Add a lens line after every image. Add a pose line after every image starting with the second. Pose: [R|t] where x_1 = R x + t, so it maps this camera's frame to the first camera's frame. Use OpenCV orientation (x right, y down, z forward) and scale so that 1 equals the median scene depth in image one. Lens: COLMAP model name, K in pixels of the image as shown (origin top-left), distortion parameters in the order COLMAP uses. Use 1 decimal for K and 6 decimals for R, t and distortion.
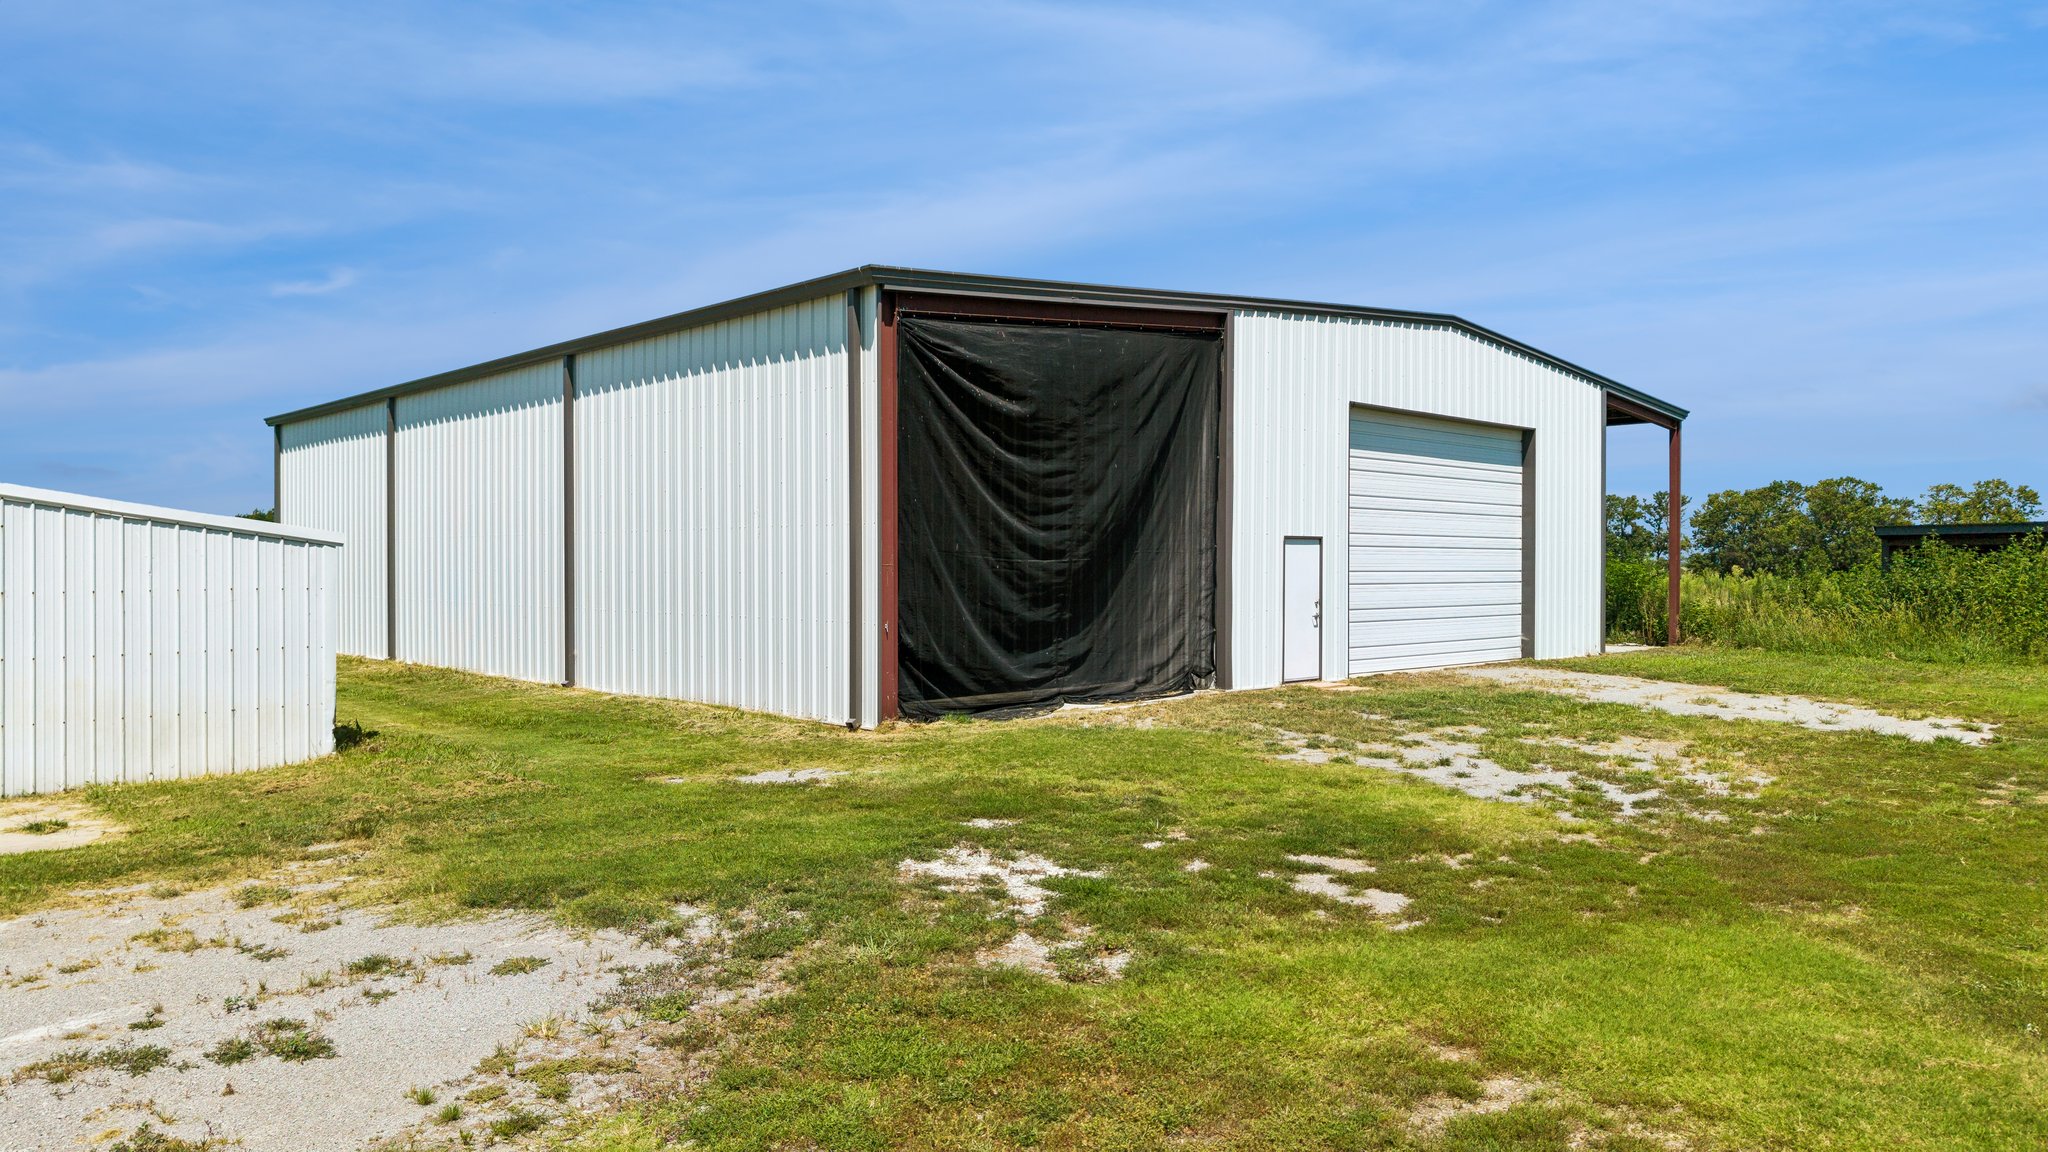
lens RADIAL K [[1399.5, 0, 1031.8], [0, 1399.5, 566.9], [0, 0, 1]] dist [0.075193, -0.096460]
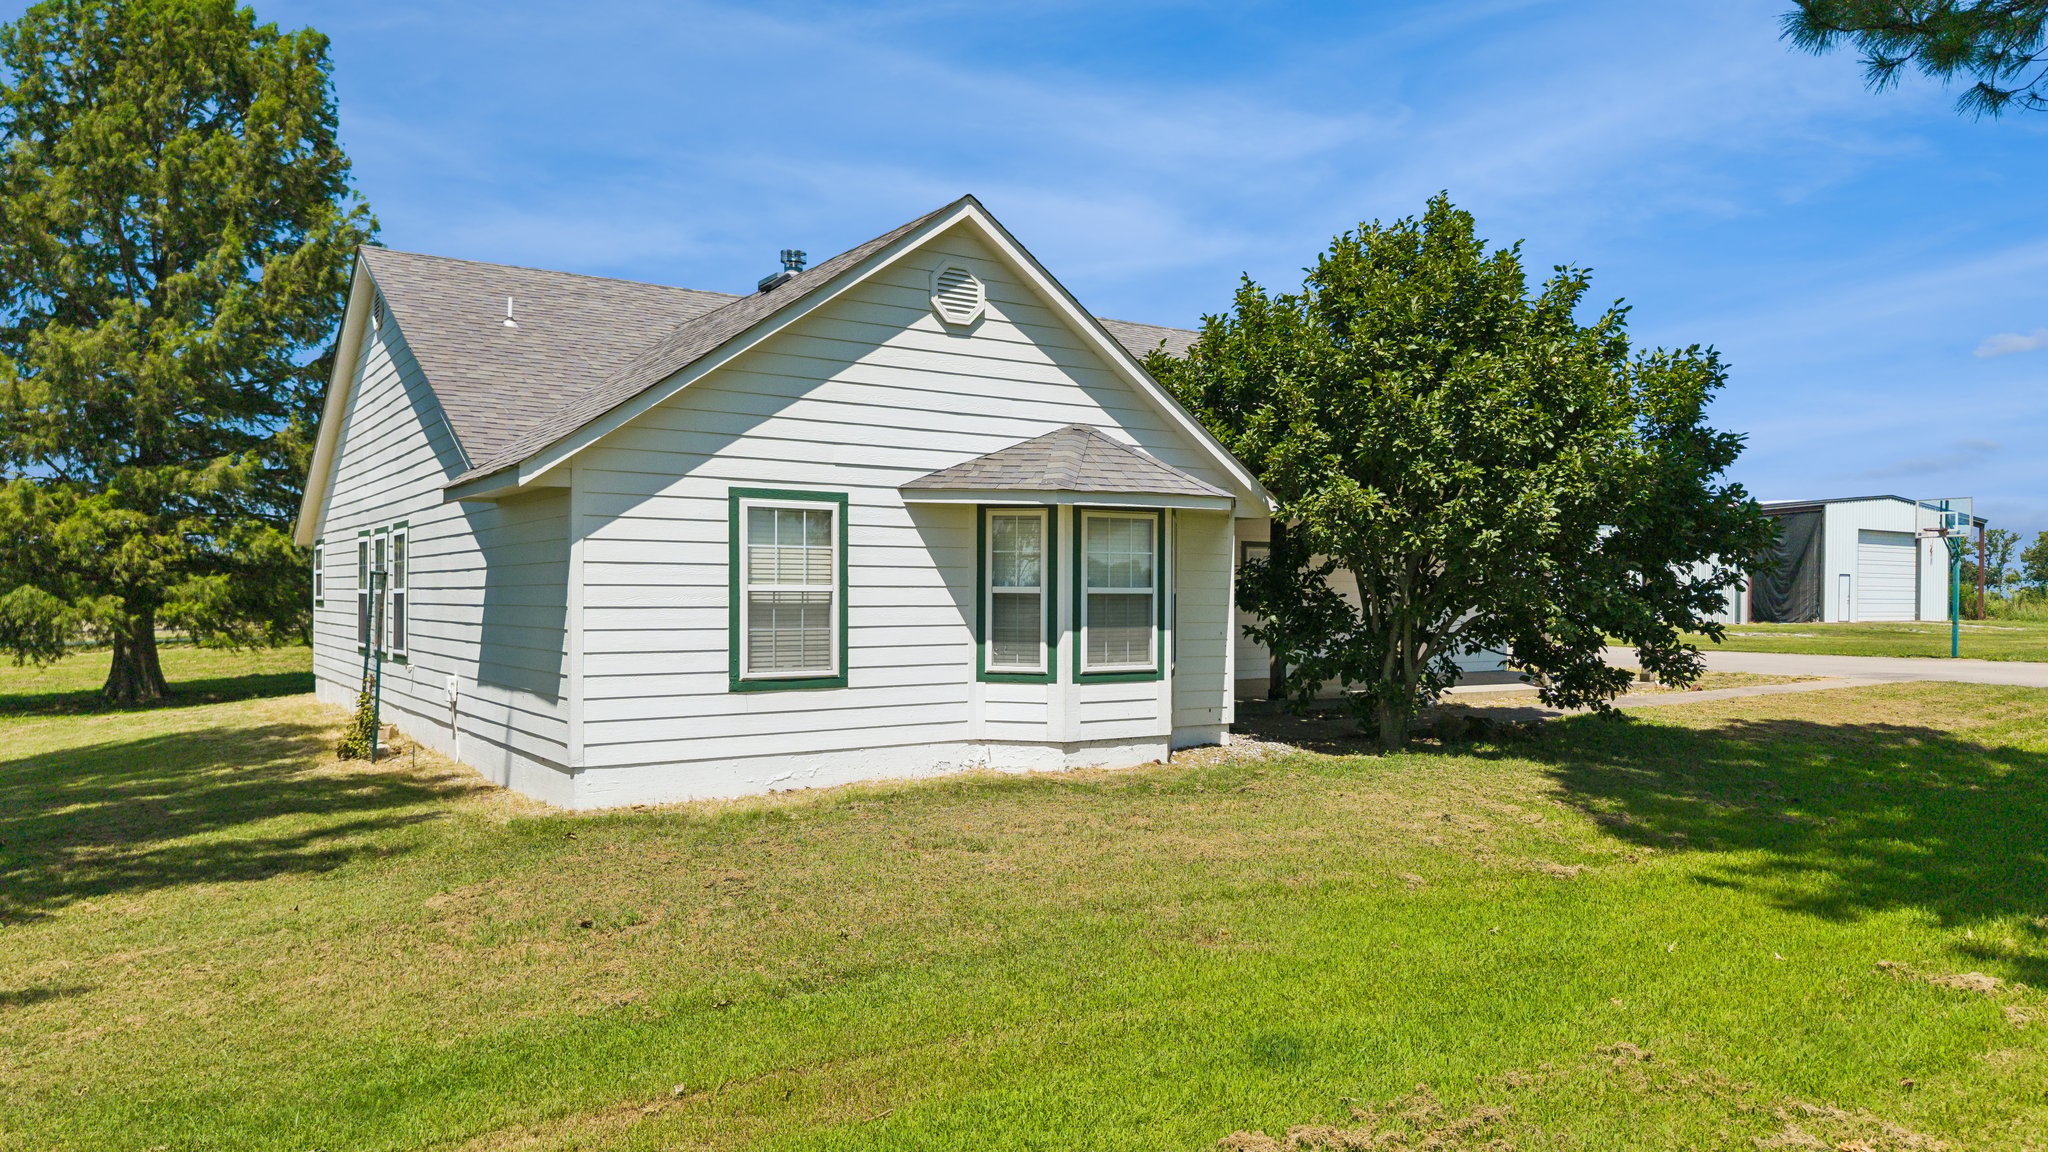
lens RADIAL K [[1352.0, 0, 1020.7], [0, 1352.0, 617.9], [0, 0, 1]] dist [0.079754, -0.076954]
pose [[0.980884, 0.015290, -0.193992, -0.886682], [-0.011747, 0.999743, 0.019400, 0.032253], [0.194239, -0.016750, 0.980811, -2.064068]]
